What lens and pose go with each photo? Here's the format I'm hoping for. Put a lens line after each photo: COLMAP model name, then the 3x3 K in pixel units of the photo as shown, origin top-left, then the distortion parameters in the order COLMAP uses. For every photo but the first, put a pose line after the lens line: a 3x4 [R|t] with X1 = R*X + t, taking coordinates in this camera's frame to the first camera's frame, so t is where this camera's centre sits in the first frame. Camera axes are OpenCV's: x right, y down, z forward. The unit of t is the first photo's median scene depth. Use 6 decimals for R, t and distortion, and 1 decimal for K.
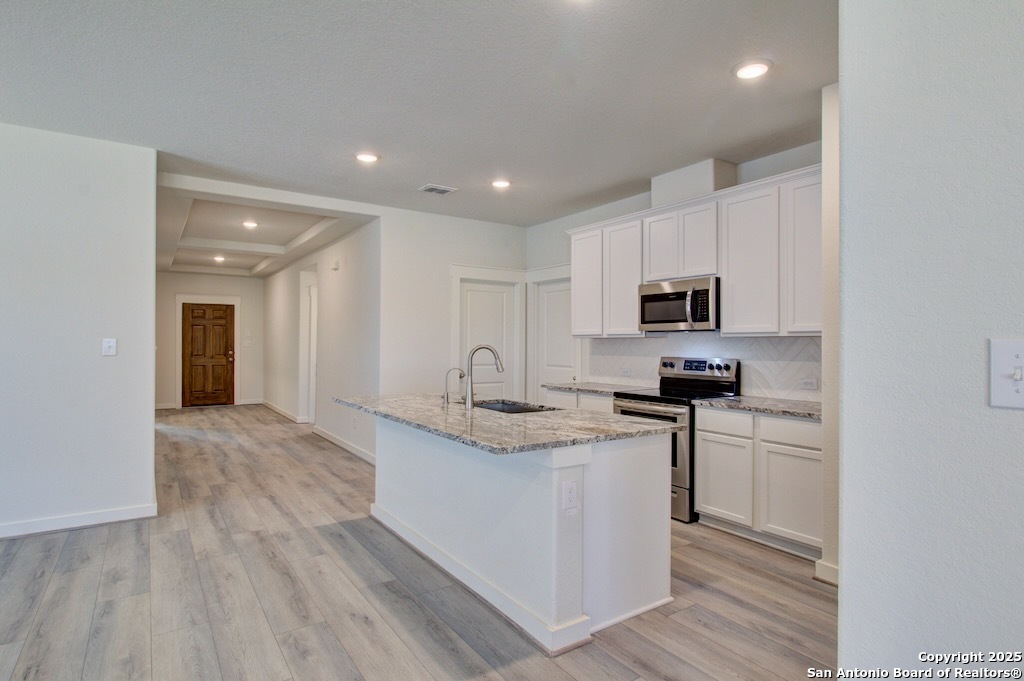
lens RADIAL K [[564.3, 0, 532.4], [0, 564.3, 334.4], [0, 0, 1]] dist [-0.014038, 0.001016]
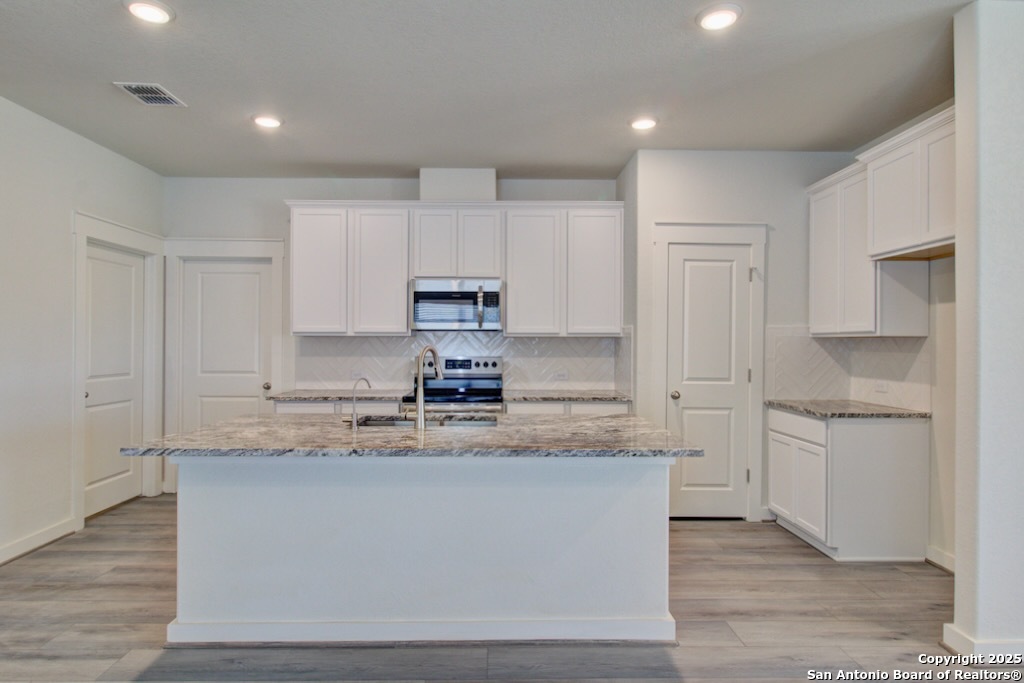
lens RADIAL K [[564.3, 0, 515.5], [0, 564.3, 342.8], [0, 0, 1]] dist [-0.014038, 0.001016]
pose [[0.534549, -0.000406, 0.845137, -0.515318], [-0.014727, 0.999844, 0.009795, 0.004479], [-0.845009, -0.017682, 0.534460, 0.362566]]
